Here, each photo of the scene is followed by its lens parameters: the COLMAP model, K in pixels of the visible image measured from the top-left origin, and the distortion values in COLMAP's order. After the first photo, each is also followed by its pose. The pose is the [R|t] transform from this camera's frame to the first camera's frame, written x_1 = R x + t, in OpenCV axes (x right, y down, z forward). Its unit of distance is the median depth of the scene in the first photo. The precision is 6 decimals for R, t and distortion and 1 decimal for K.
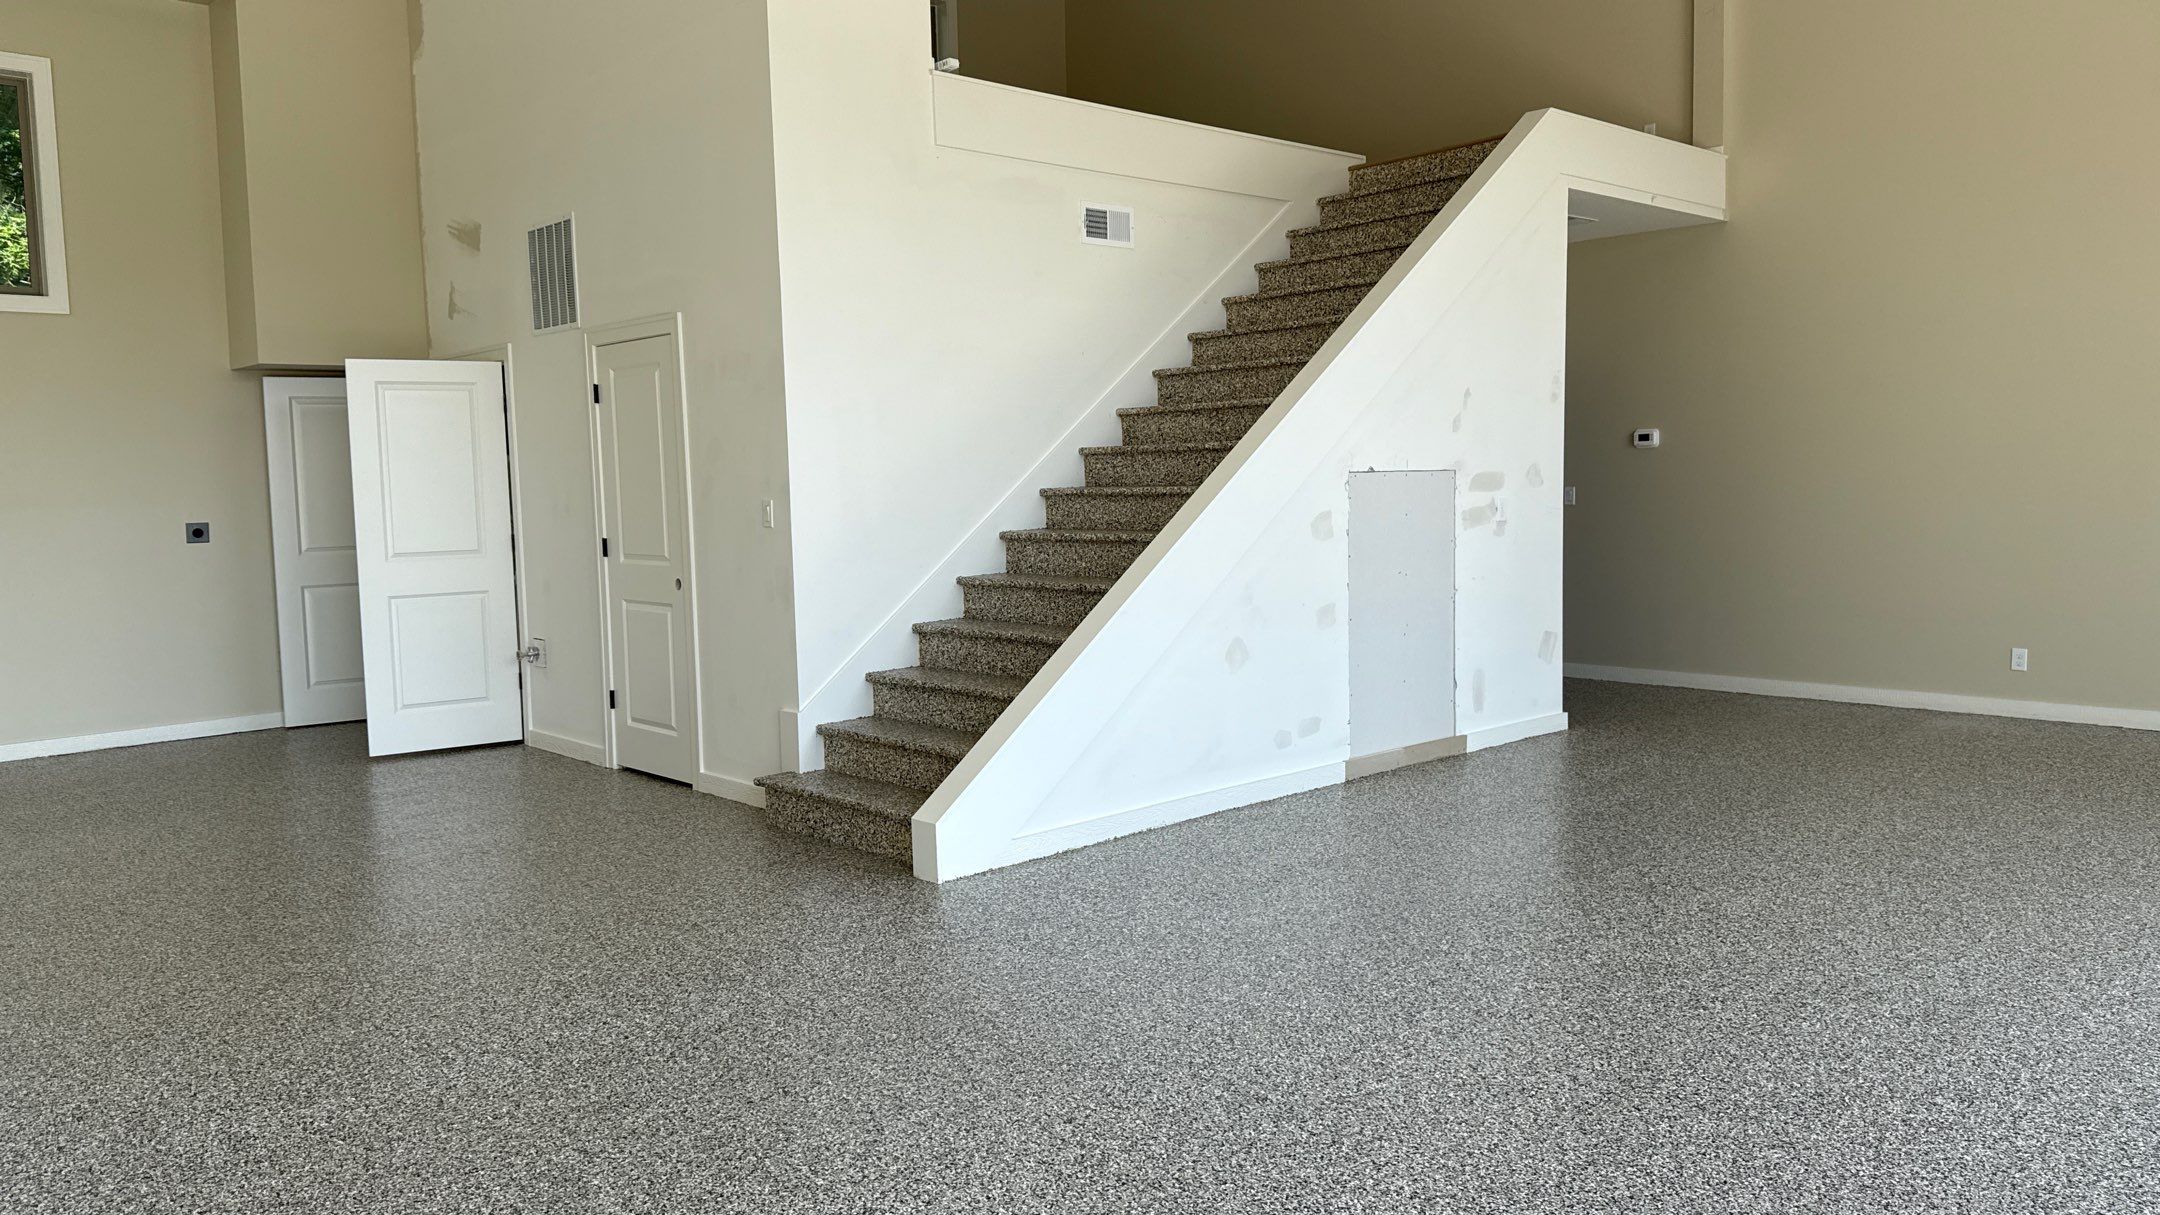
lens RADIAL K [[1496.0, 0, 1064.4], [0, 1496.0, 595.1], [0, 0, 1]] dist [0.150185, -0.201986]
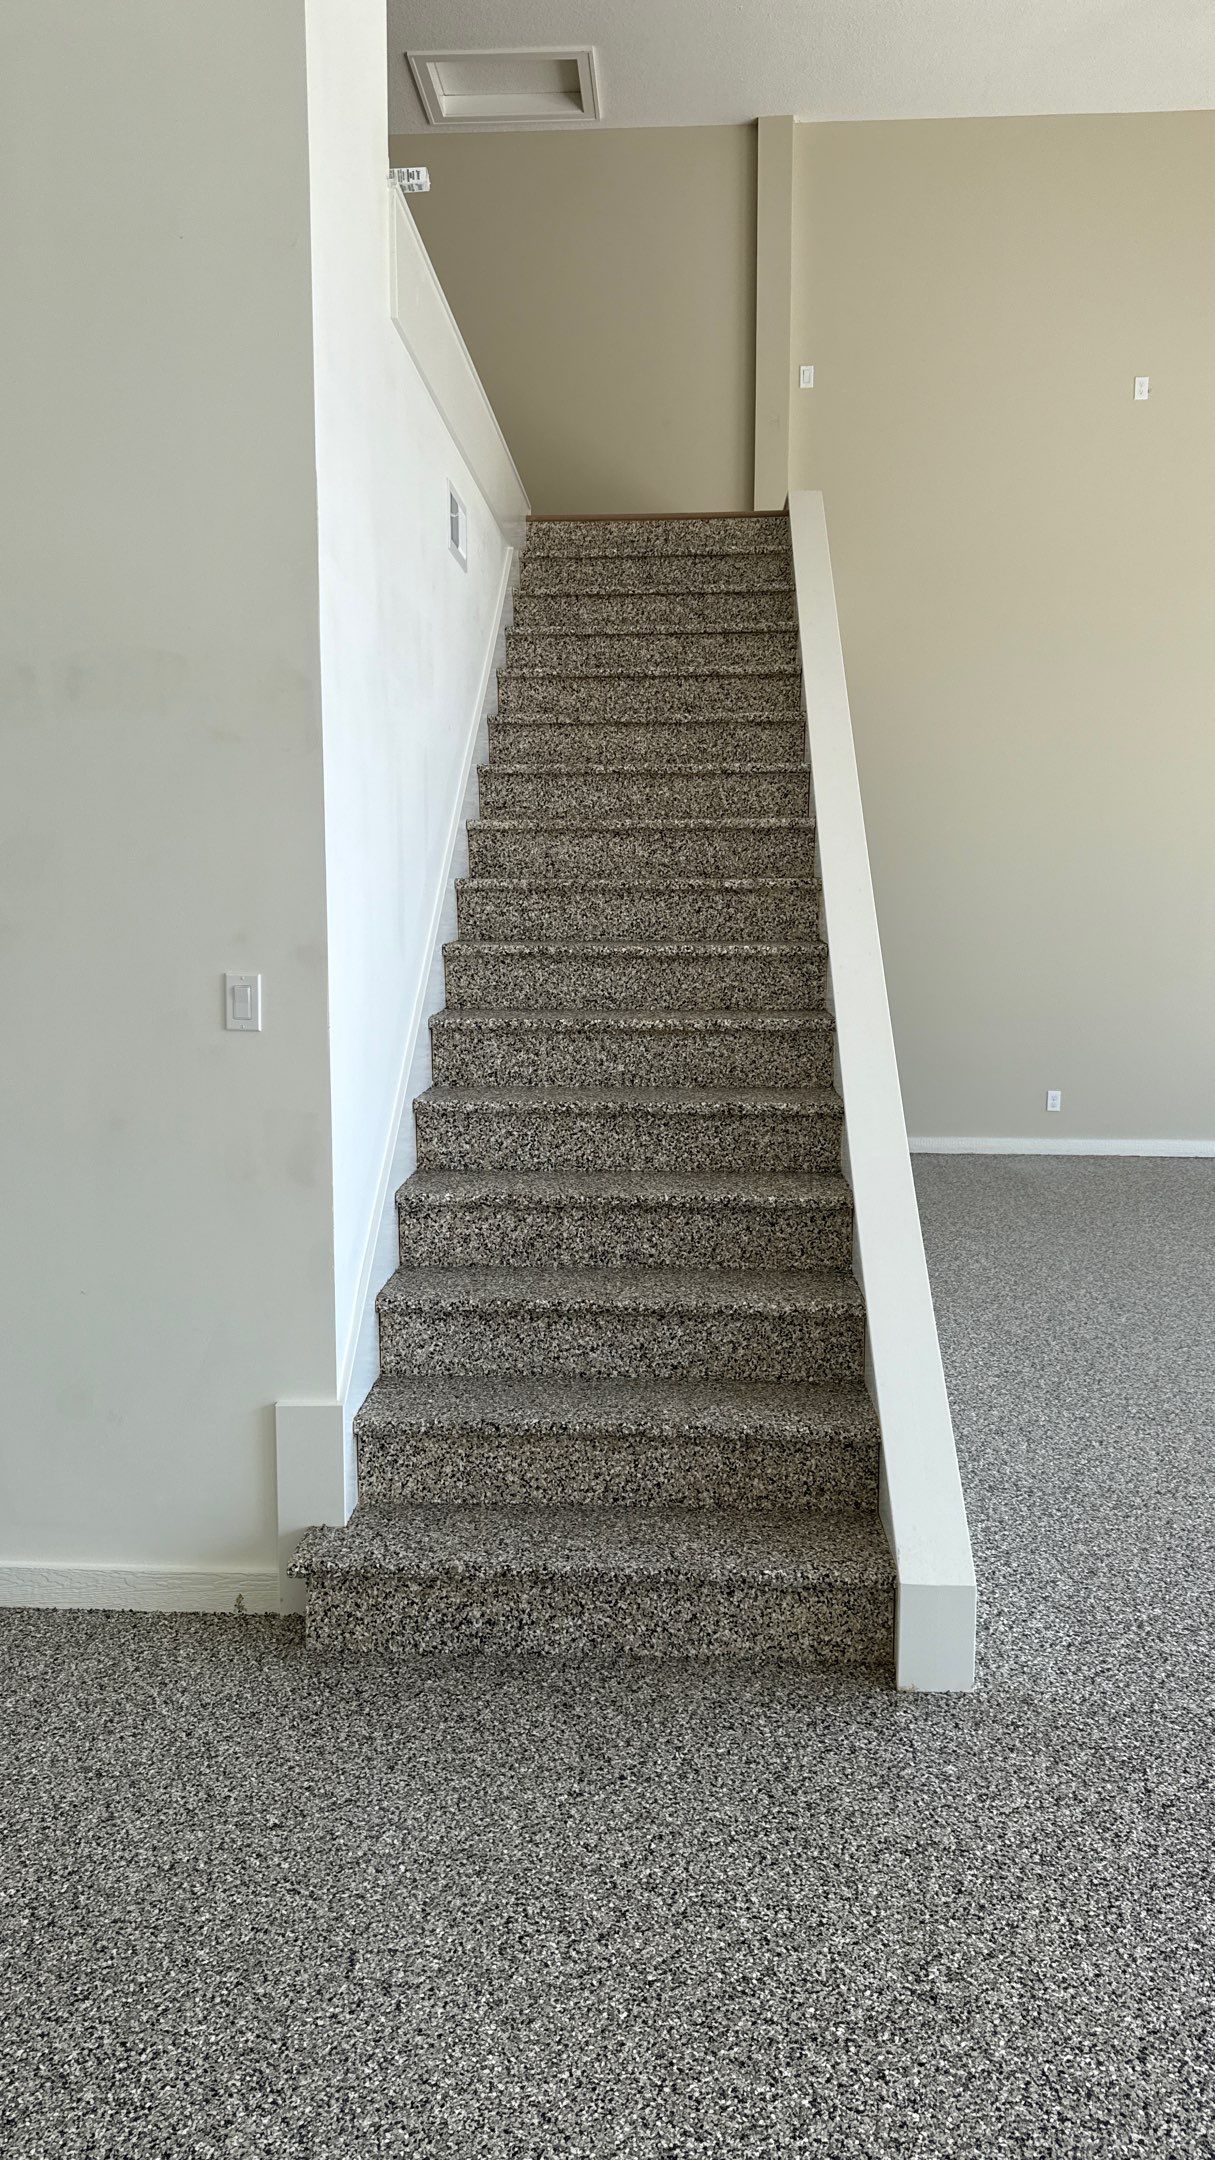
lens RADIAL K [[1507.0, 0, 606.8], [0, 1507.0, 1064.8], [0, 0, 1]] dist [0.166738, -0.296633]
pose [[0.711056, -0.055583, 0.700935, -0.433272], [0.039732, 0.998454, 0.038870, -0.046410], [-0.702012, 0.000211, 0.712165, 0.549086]]
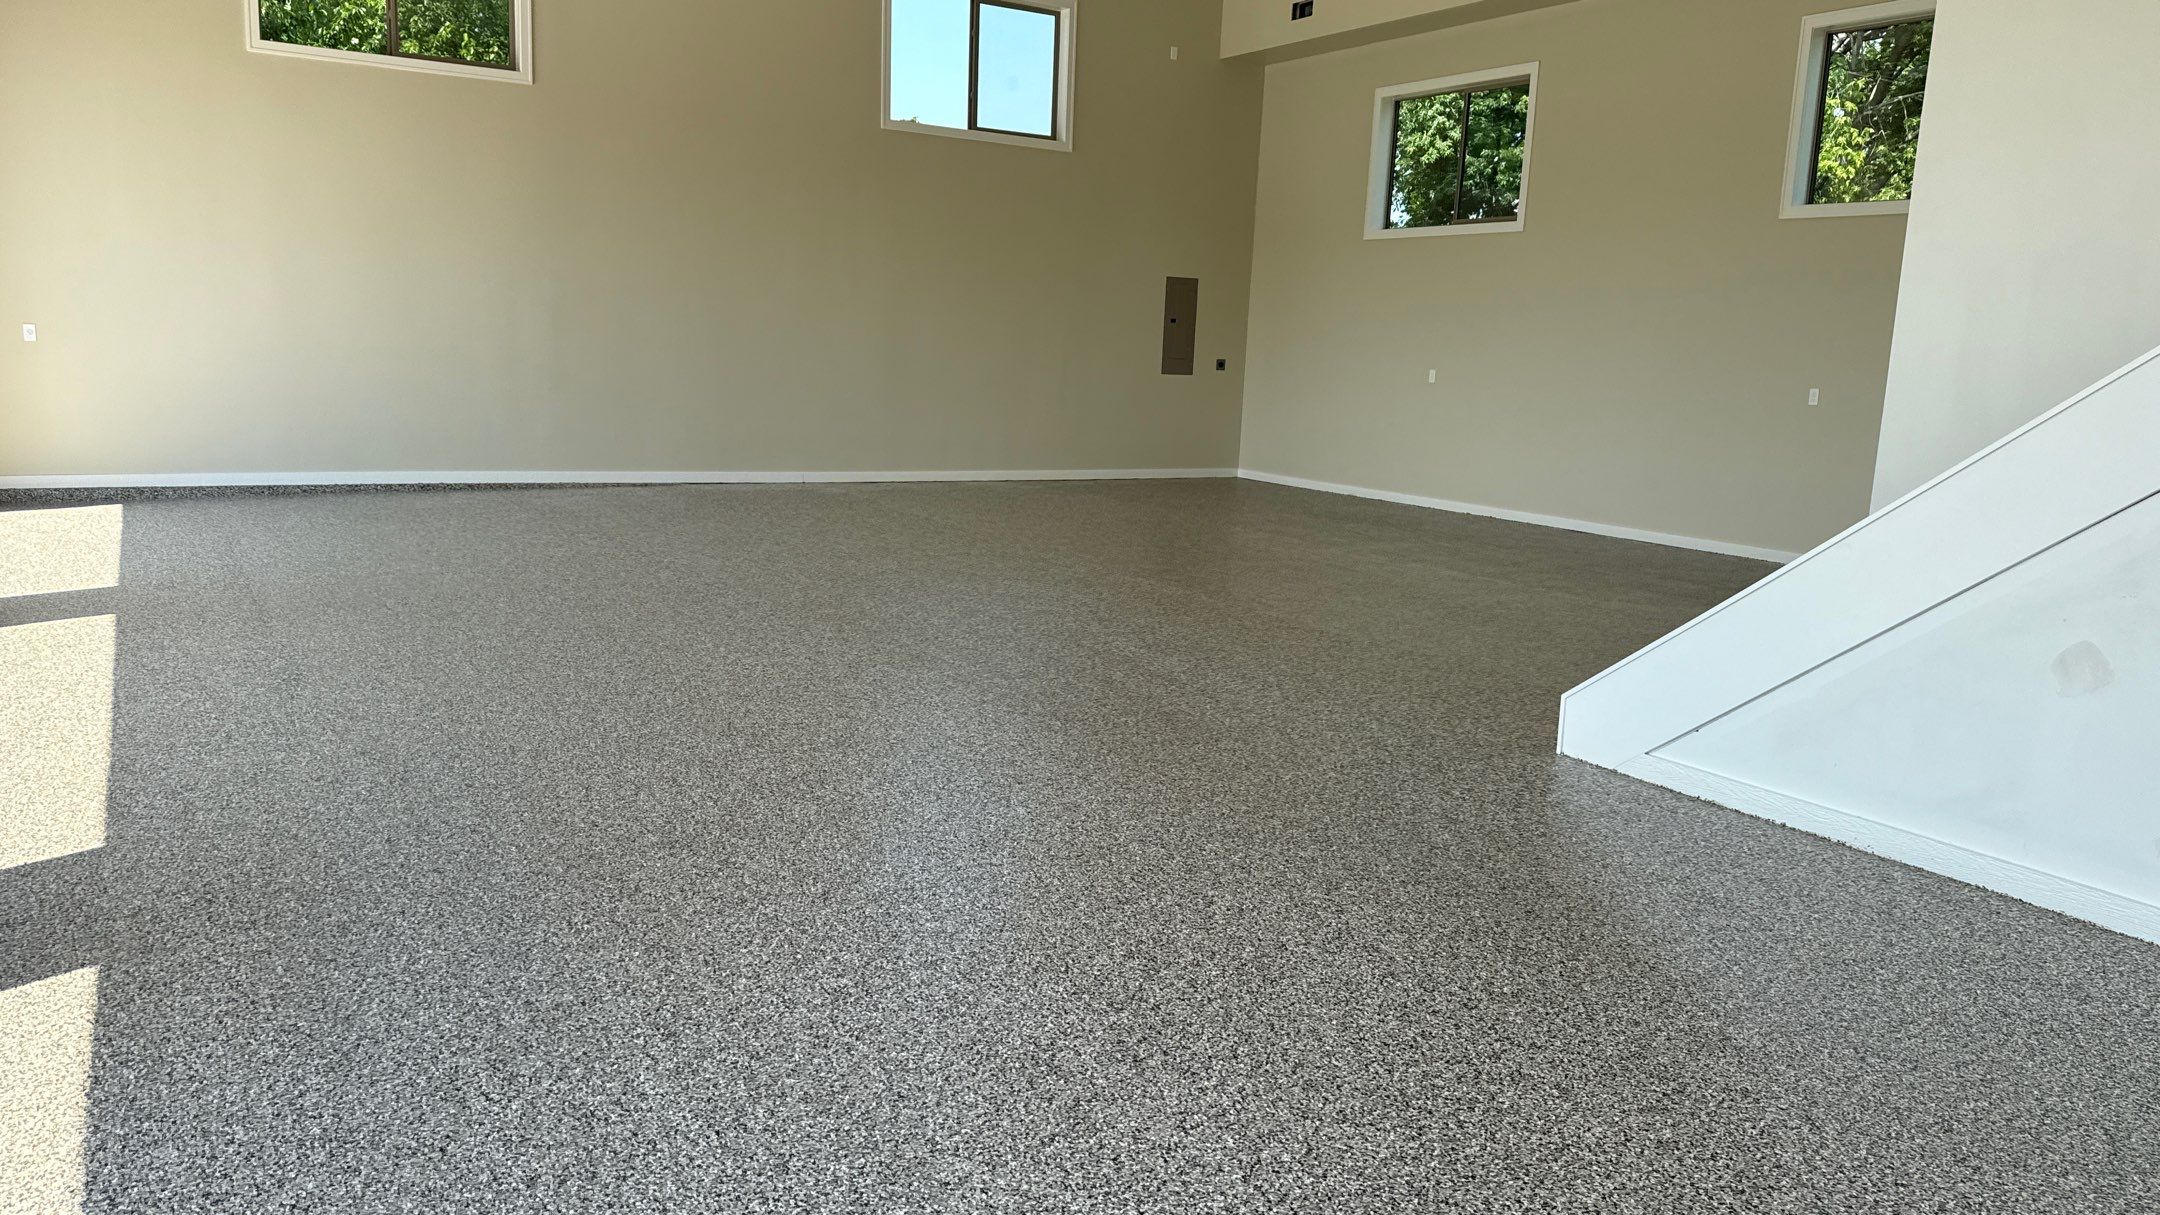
lens RADIAL K [[1532.1, 0, 1080.0], [0, 1532.1, 607.5], [0, 0, 1]] dist [0.121709, -0.181797]
pose [[-0.193761, 0.182688, -0.963889, 0.758073], [-0.118634, 0.970935, 0.207872, -0.064448], [0.973849, 0.154627, -0.166456, 0.664268]]
